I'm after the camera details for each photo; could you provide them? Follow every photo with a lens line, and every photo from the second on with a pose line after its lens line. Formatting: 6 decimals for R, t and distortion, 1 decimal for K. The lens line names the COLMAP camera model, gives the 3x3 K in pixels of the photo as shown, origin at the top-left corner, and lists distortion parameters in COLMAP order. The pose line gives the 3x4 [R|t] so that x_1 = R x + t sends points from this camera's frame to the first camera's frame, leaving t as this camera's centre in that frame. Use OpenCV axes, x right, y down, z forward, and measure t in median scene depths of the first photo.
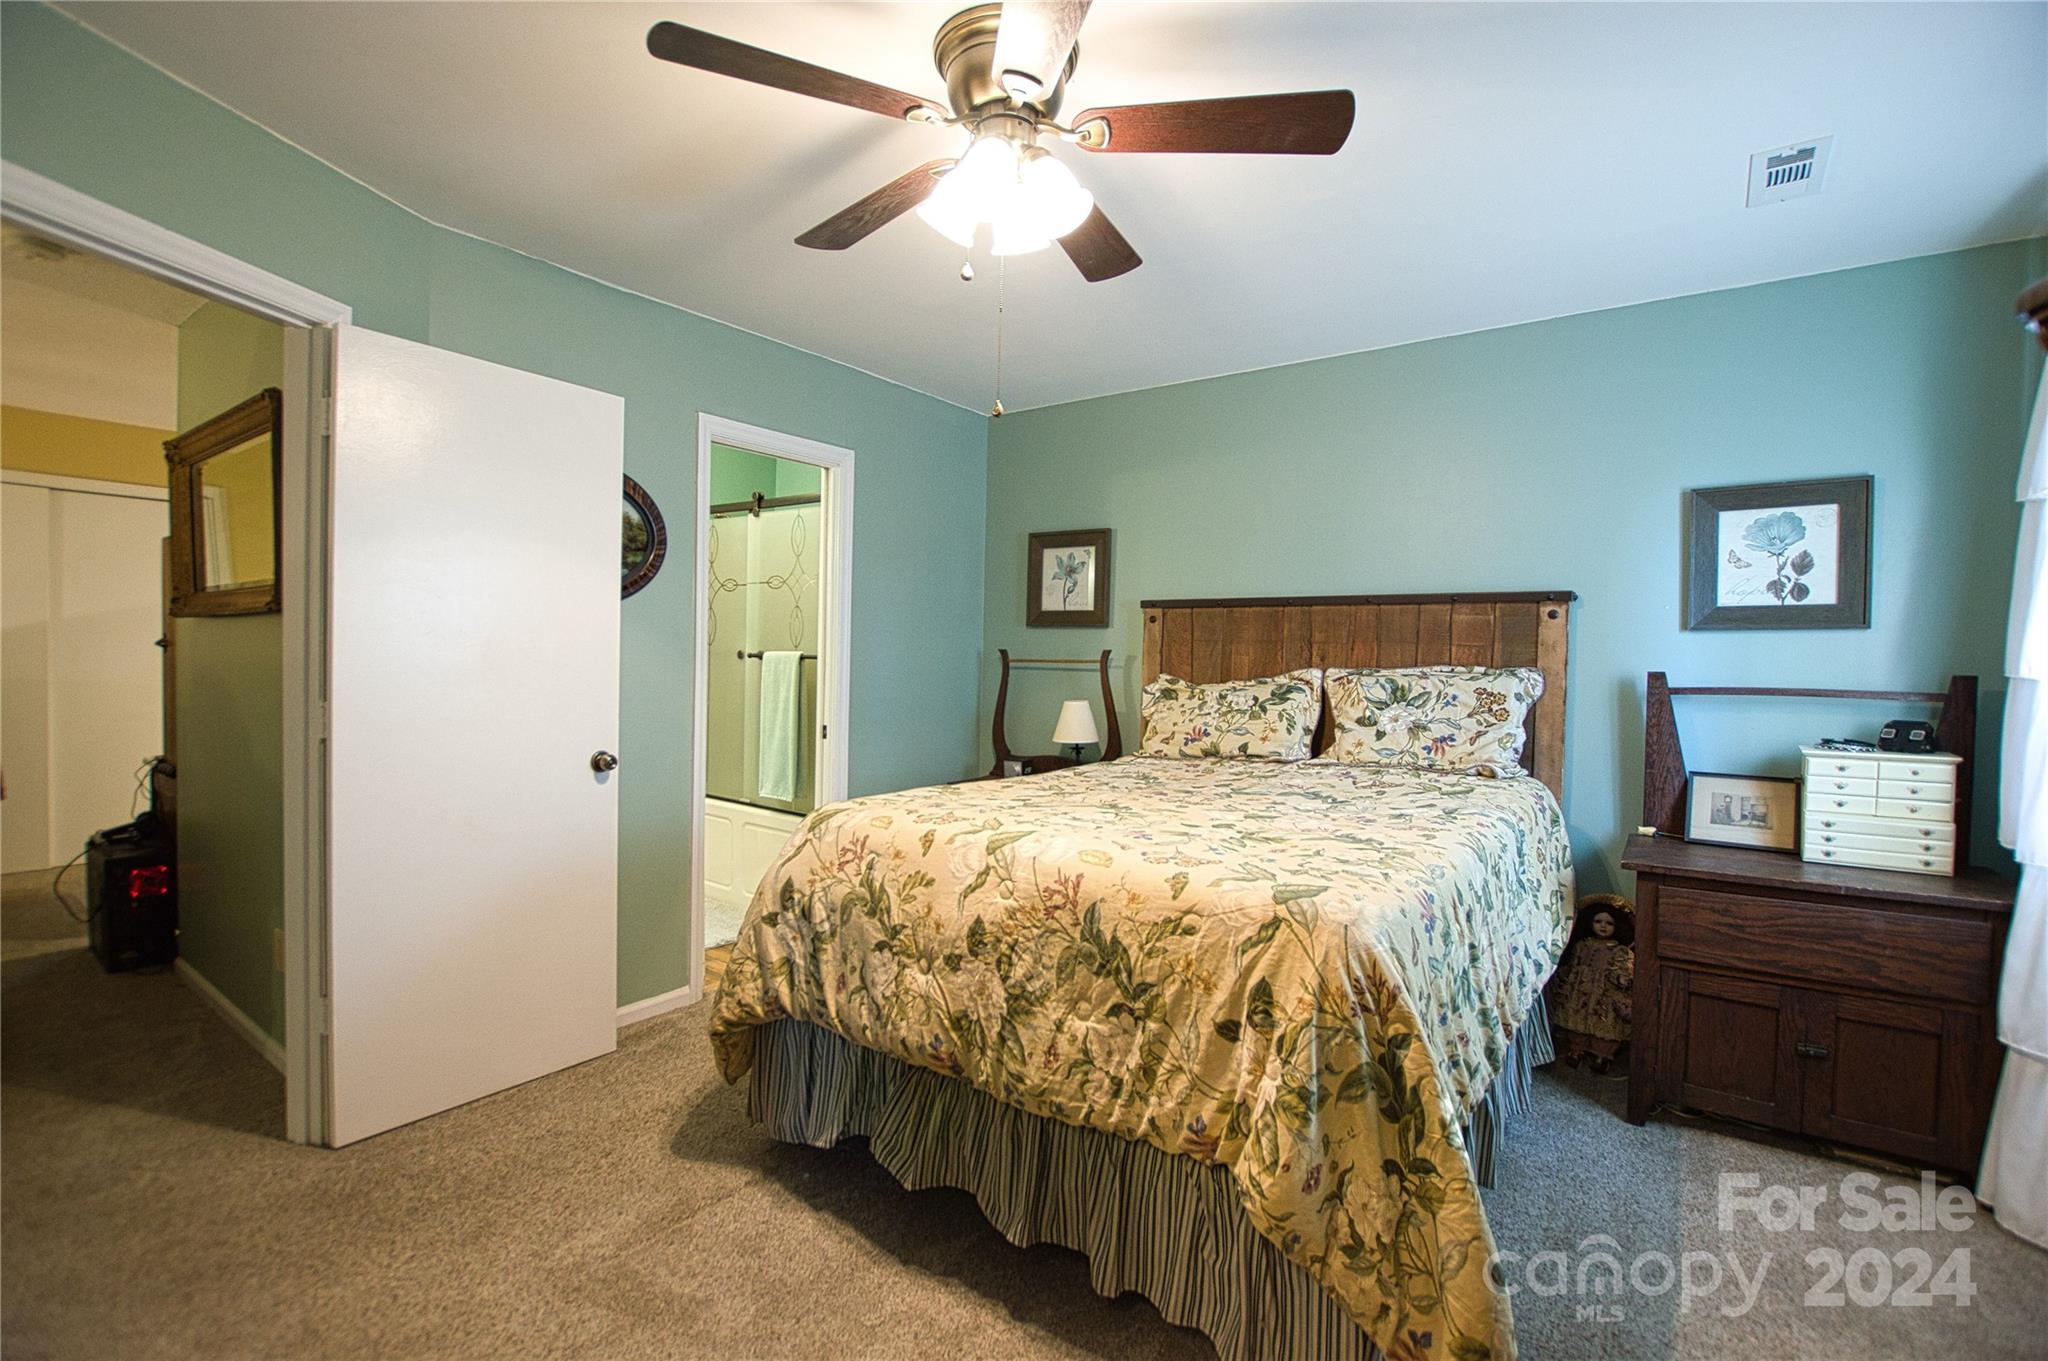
lens RADIAL K [[913.8, 0, 1019.7], [0, 913.8, 674.5], [0, 0, 1]] dist [-0.033526, 0.003980]
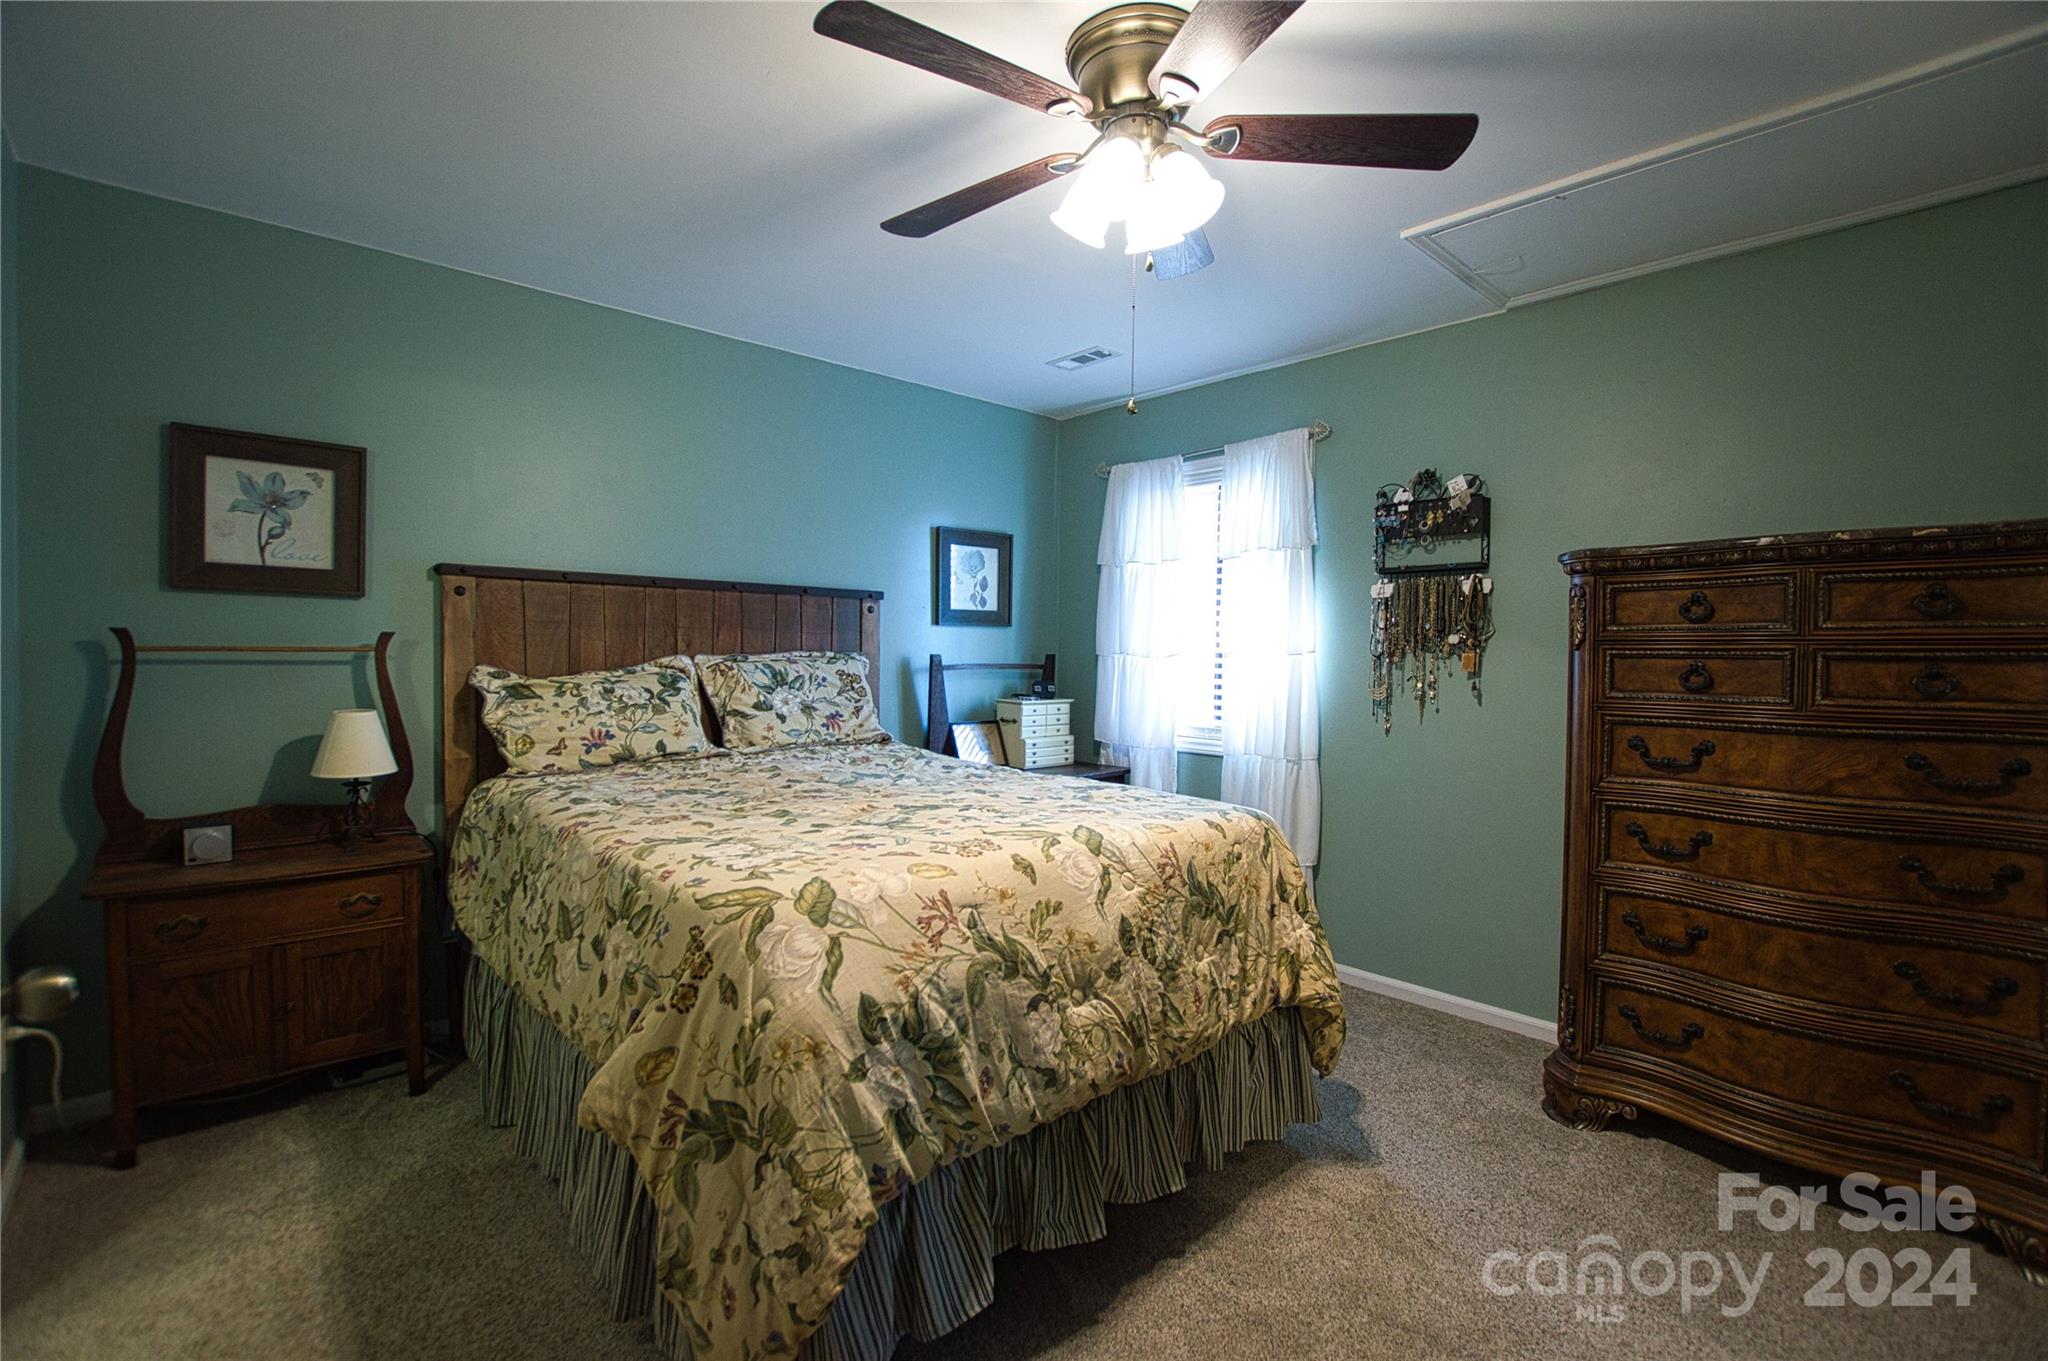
lens RADIAL K [[913.8, 0, 1021.2], [0, 913.8, 673.7], [0, 0, 1]] dist [-0.033526, 0.003980]
pose [[0.195962, -0.036223, 0.979942, -0.686673], [0.010190, 0.999339, 0.034902, -0.021870], [-0.980559, 0.003147, 0.196201, 0.610176]]
